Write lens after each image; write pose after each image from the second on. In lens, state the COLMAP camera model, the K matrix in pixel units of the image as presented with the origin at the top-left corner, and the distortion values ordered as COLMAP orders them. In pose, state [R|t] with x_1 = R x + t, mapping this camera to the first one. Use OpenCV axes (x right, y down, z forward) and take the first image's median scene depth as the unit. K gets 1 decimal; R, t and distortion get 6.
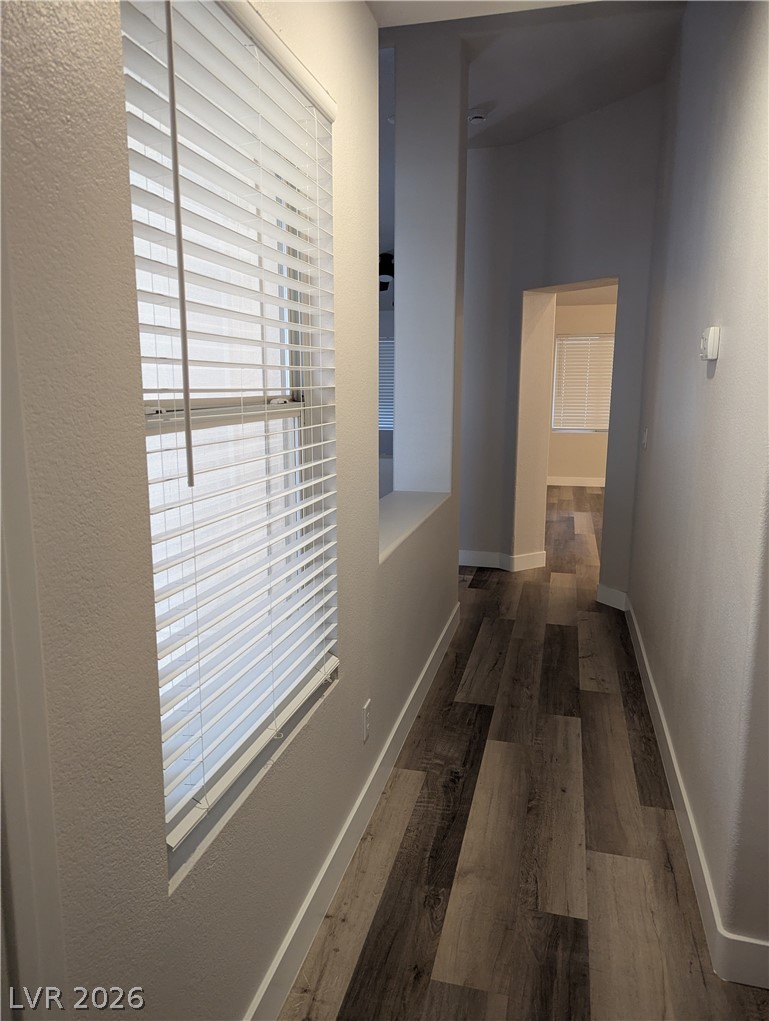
lens RADIAL K [[722.2, 0, 382.5], [0, 722.2, 523.4], [0, 0, 1]] dist [0.063025, -0.049031]
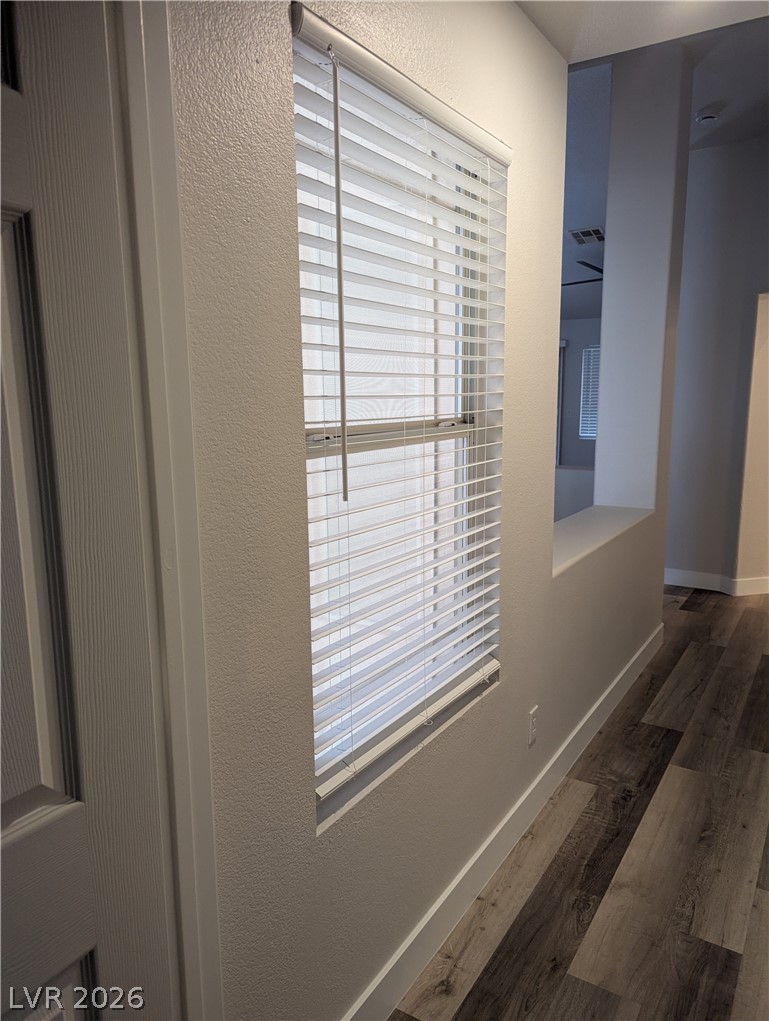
lens RADIAL K [[725.7, 0, 402.1], [0, 725.7, 537.7], [0, 0, 1]] dist [0.060300, -0.040761]
pose [[0.958034, 0.051305, -0.282025, 0.094950], [-0.048690, 0.998681, 0.016277, -0.007897], [0.282488, -0.001863, 0.959269, -0.072913]]
